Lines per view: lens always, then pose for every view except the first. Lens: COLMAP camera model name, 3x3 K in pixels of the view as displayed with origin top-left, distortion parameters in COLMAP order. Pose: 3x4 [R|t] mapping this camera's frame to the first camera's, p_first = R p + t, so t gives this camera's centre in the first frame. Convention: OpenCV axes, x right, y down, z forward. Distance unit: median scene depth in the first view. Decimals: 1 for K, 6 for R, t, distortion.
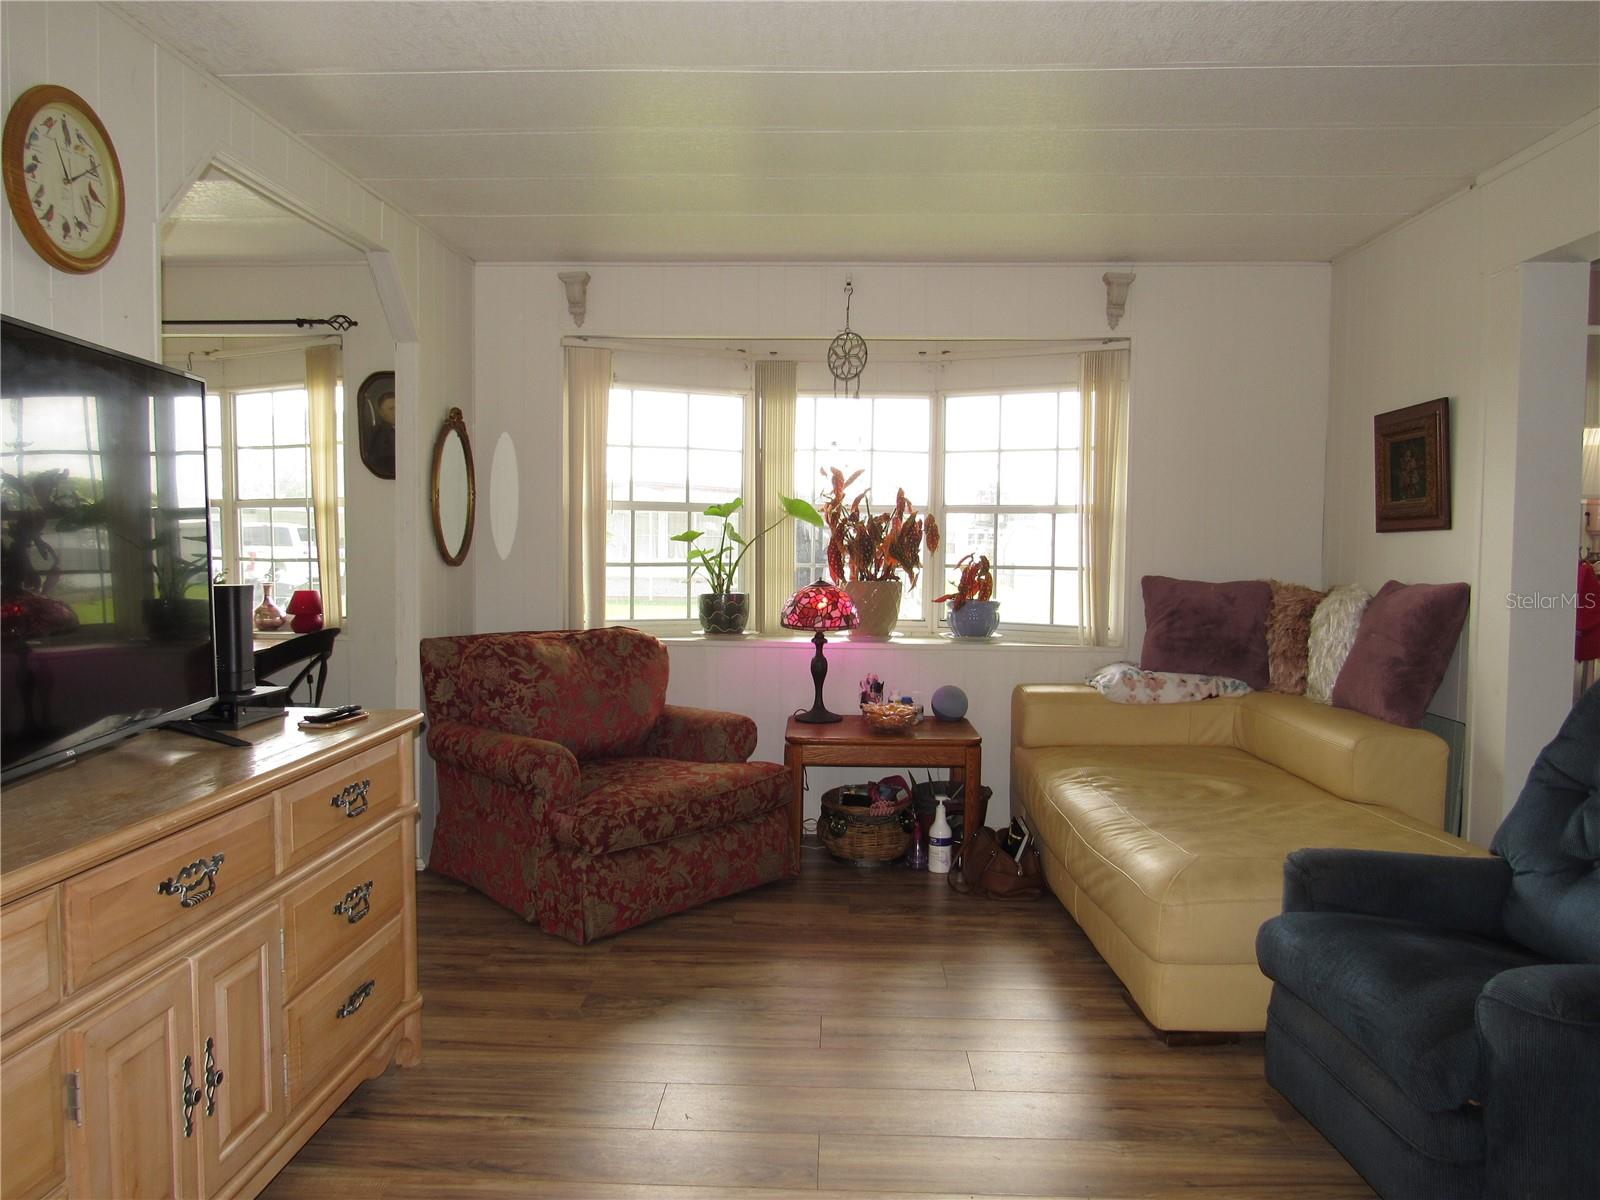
lens RADIAL K [[1150.5, 0, 802.6], [0, 1150.5, 597.9], [0, 0, 1]] dist [-0.000393, -0.009445]
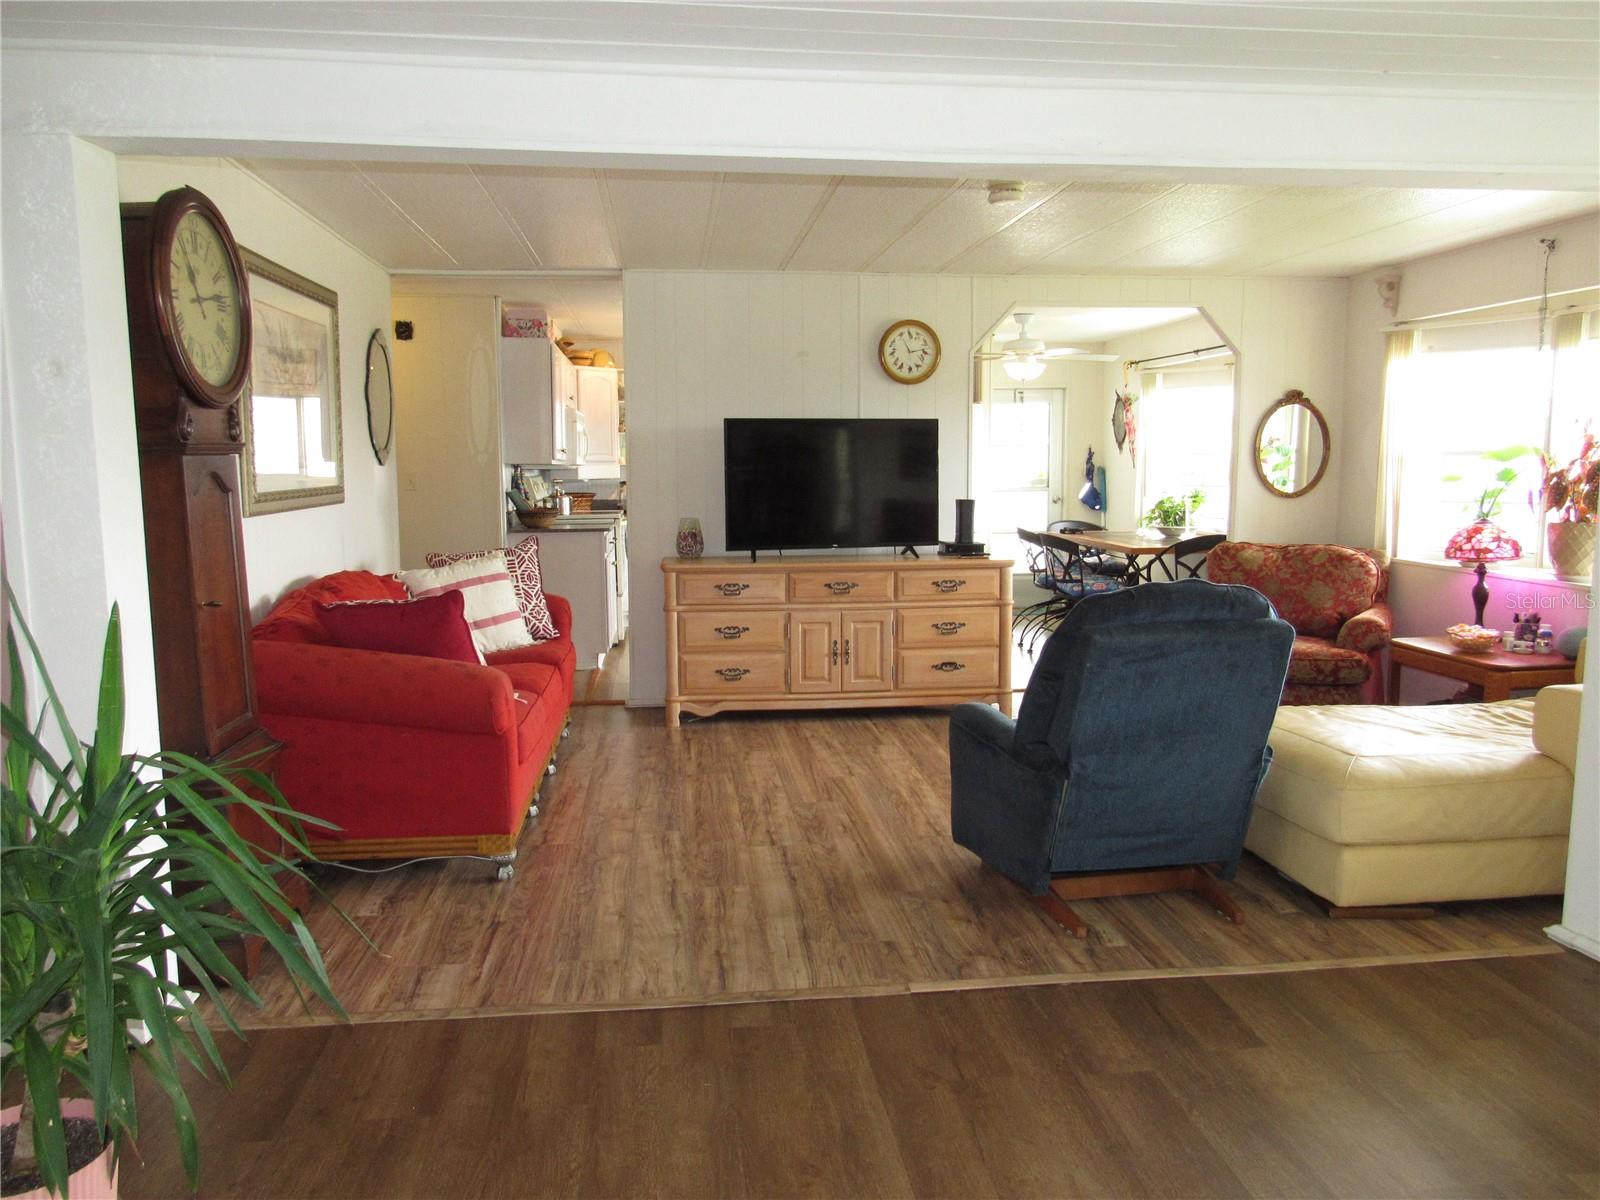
lens RADIAL K [[1150.5, 0, 804.5], [0, 1150.5, 599.5], [0, 0, 1]] dist [-0.000393, -0.009445]
pose [[0.148268, 0.107684, -0.983067, 1.035709], [-0.049883, 0.993603, 0.101314, -0.016530], [0.987688, 0.034016, 0.152691, 0.161066]]
